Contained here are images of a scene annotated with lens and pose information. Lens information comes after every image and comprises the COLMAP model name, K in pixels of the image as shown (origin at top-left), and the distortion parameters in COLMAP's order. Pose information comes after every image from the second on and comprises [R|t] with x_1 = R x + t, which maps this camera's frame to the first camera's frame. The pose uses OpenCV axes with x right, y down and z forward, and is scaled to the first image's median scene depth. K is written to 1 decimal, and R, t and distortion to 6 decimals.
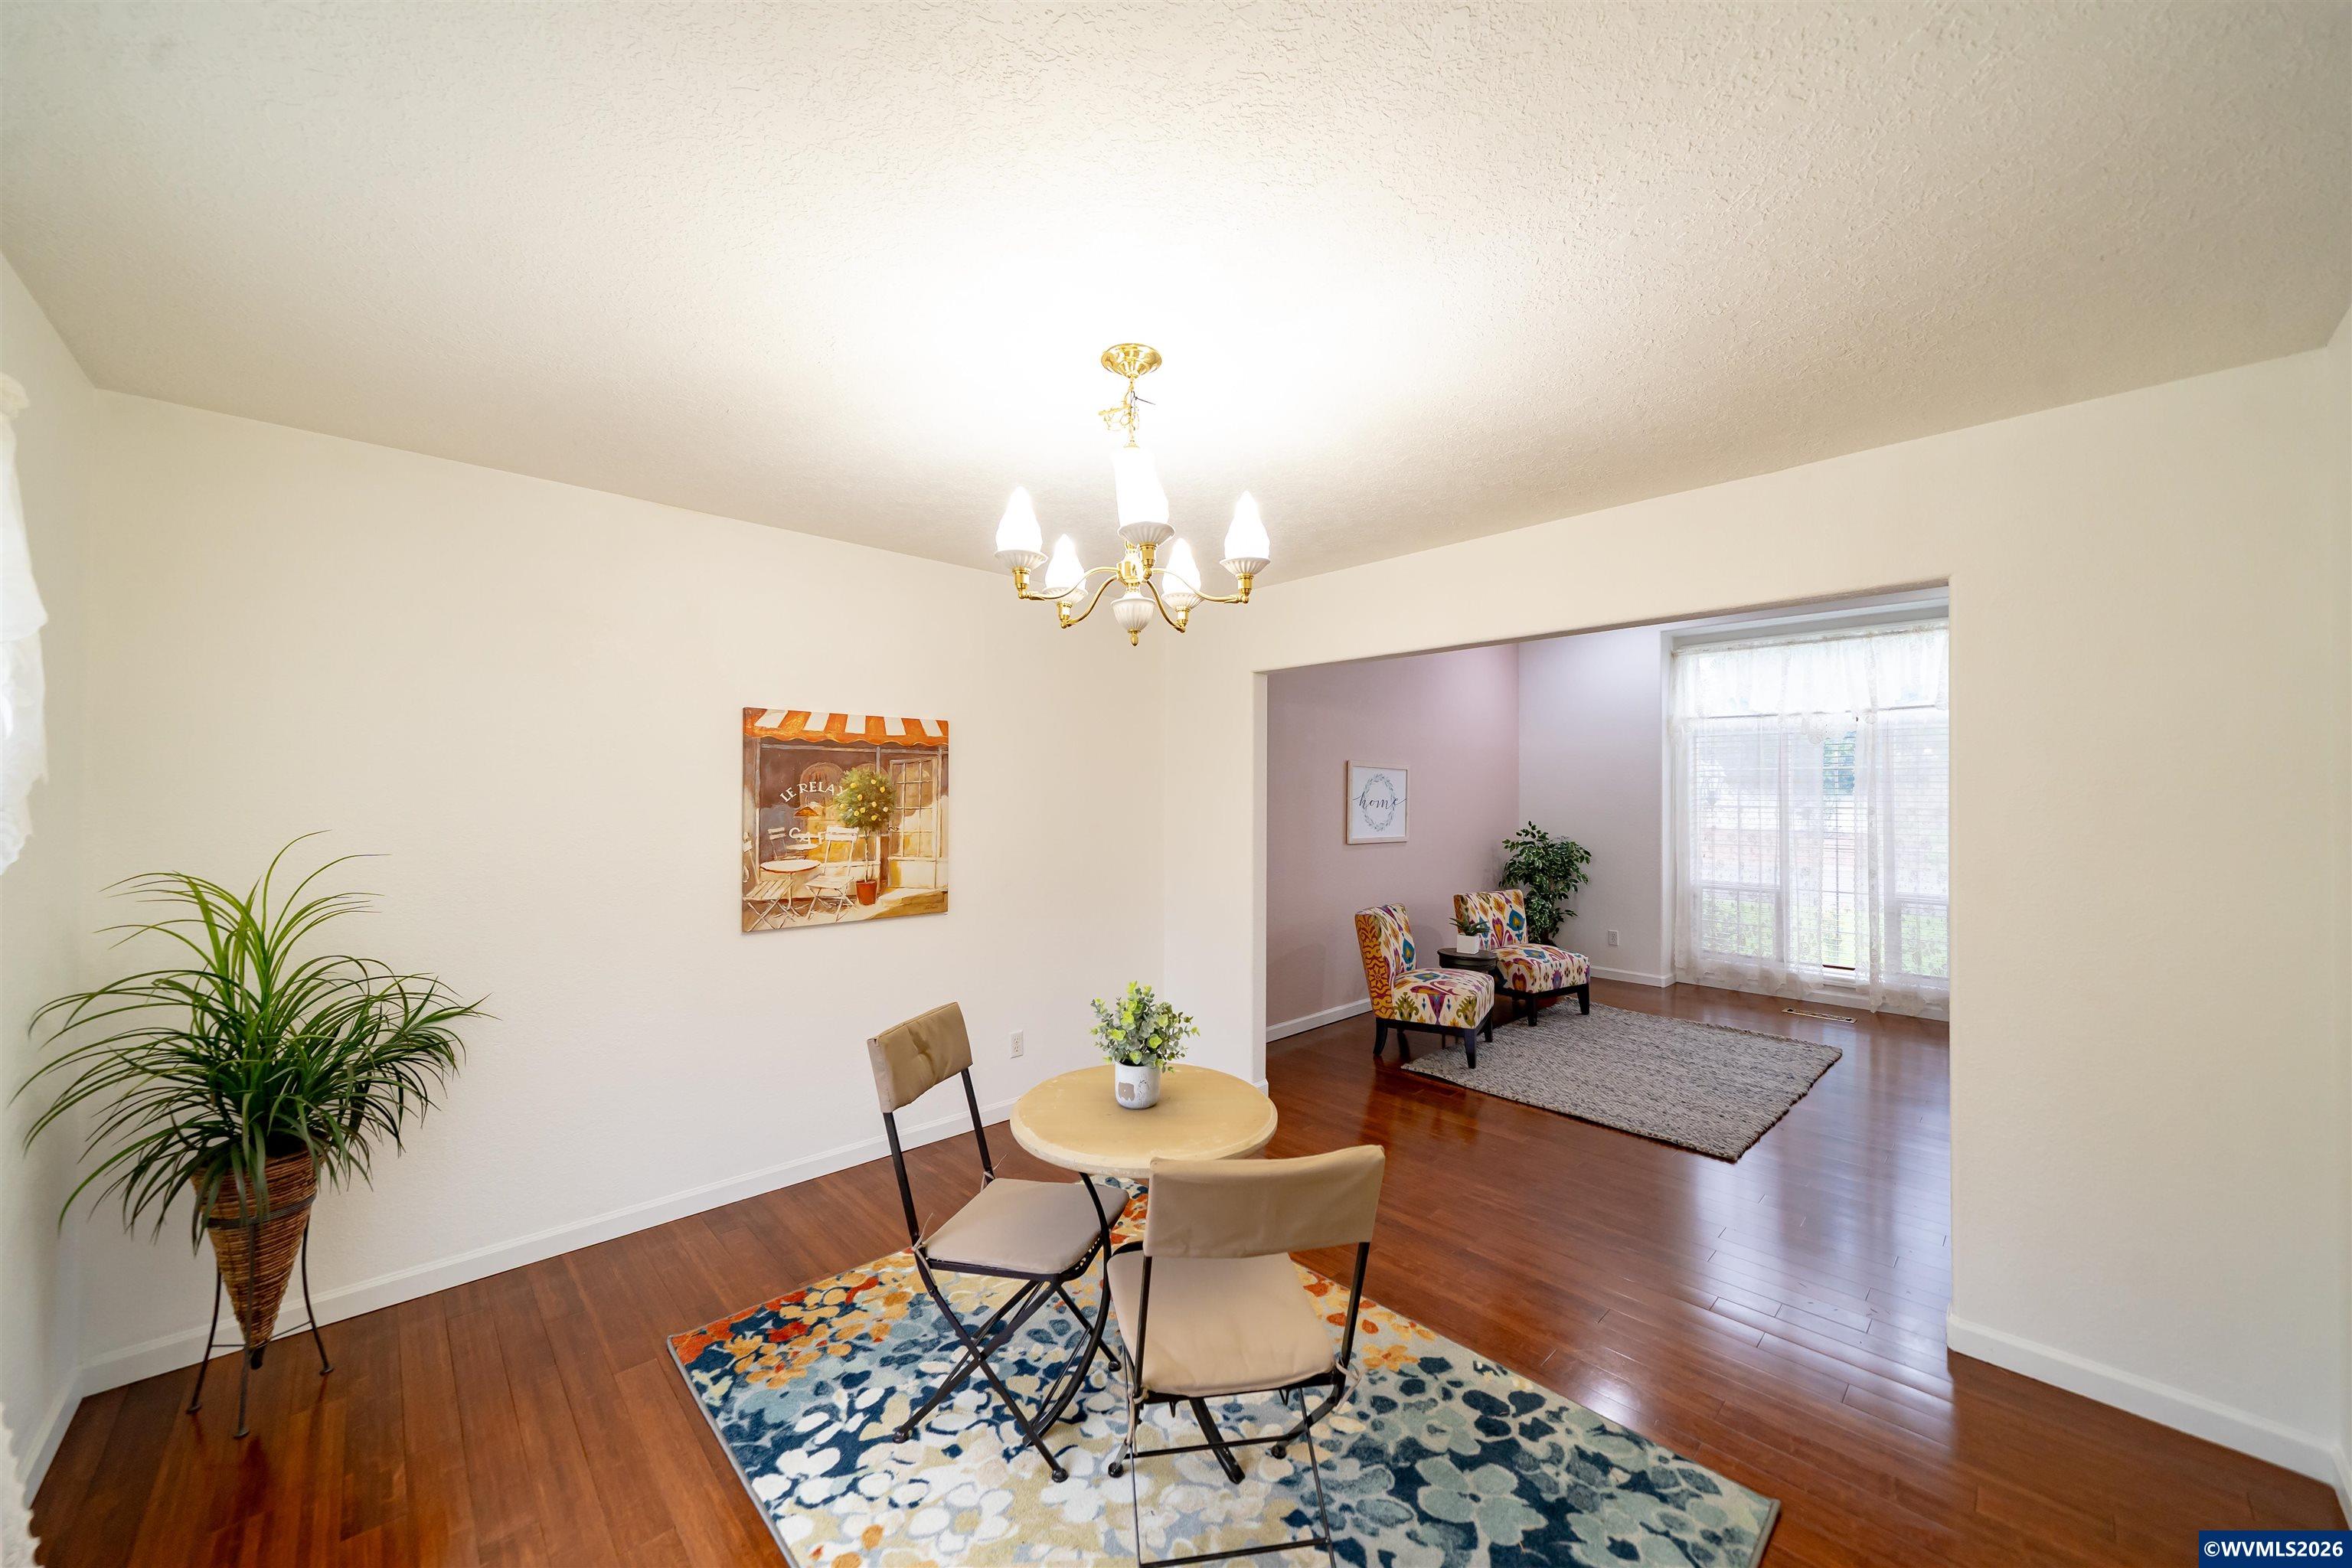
lens RADIAL K [[861.8, 0, 1162.8], [0, 861.8, 780.9], [0, 0, 1]] dist [-0.001922, -0.000067]
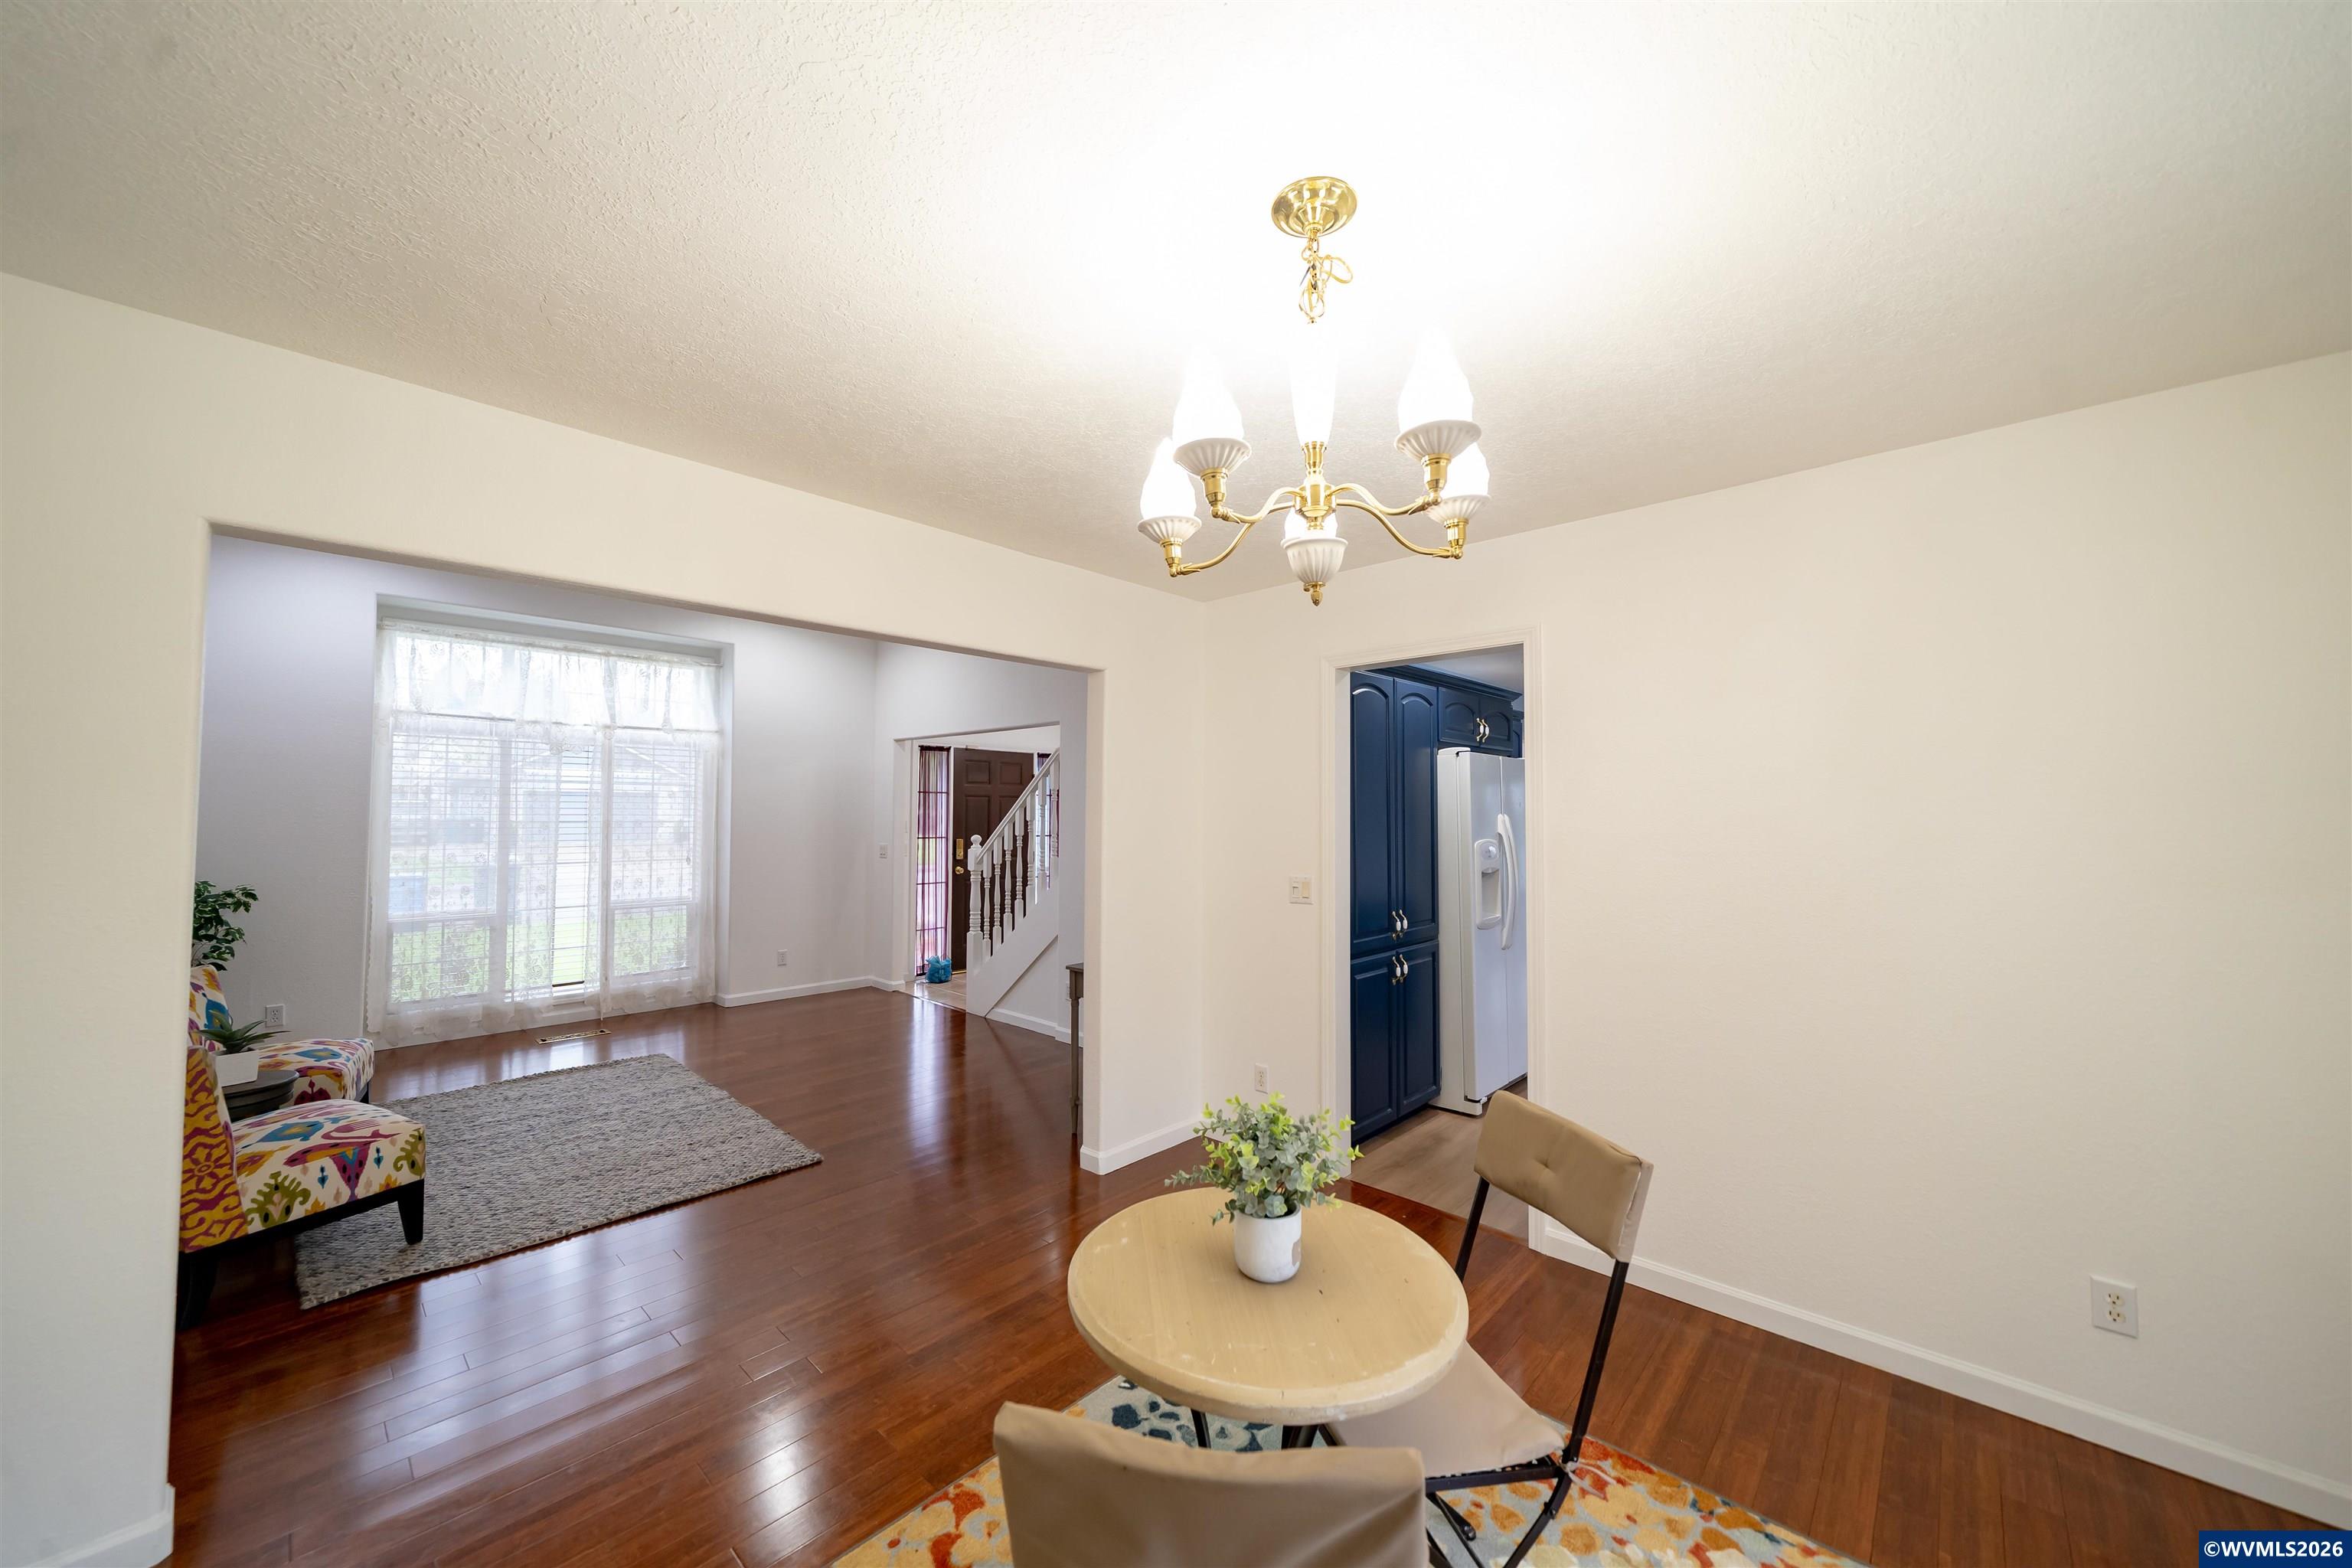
lens RADIAL K [[861.8, 0, 1162.8], [0, 861.8, 780.9], [0, 0, 1]] dist [-0.001922, -0.000067]
pose [[-0.060384, 0.030686, 0.997703, -0.439972], [-0.017170, 0.999348, -0.031776, 0.008224], [-0.998028, -0.019050, -0.059818, 0.697729]]
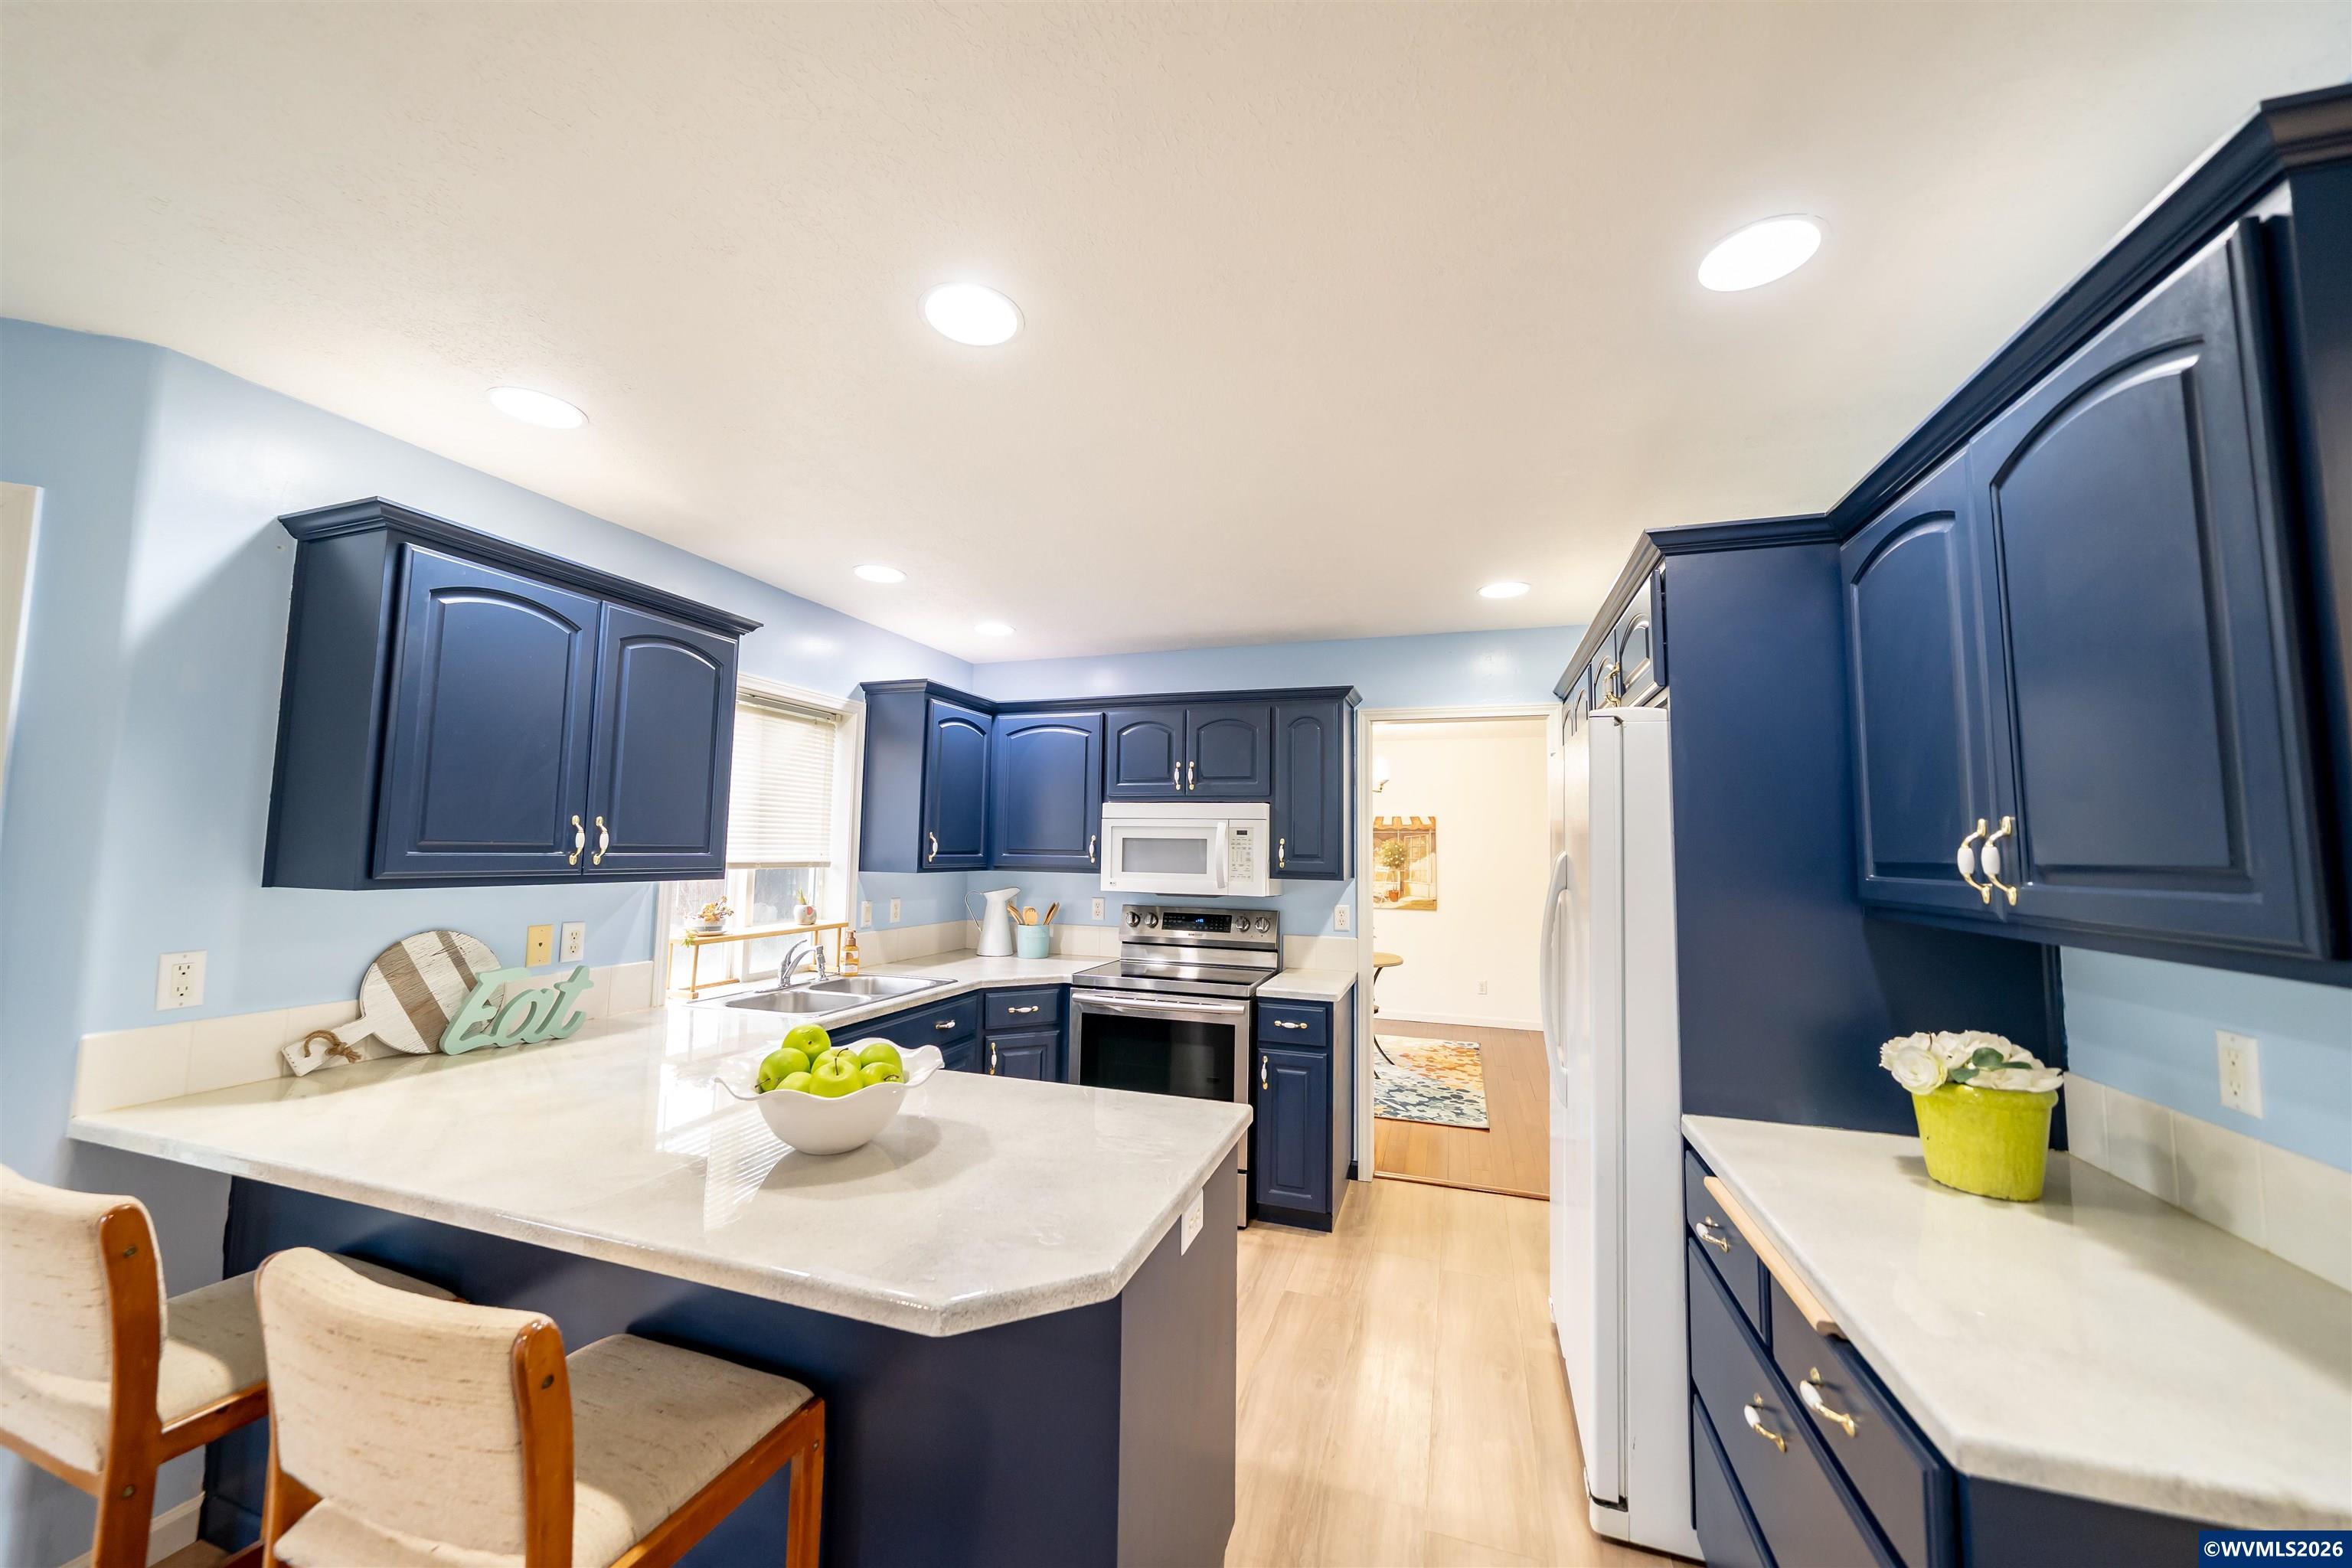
lens RADIAL K [[861.8, 0, 1162.8], [0, 861.8, 780.9], [0, 0, 1]] dist [-0.001922, -0.000067]
pose [[0.471136, -0.064730, -0.879682, 1.412855], [-0.002923, 0.997184, -0.074942, 0.001557], [0.882056, 0.037879, 0.469620, -0.606116]]
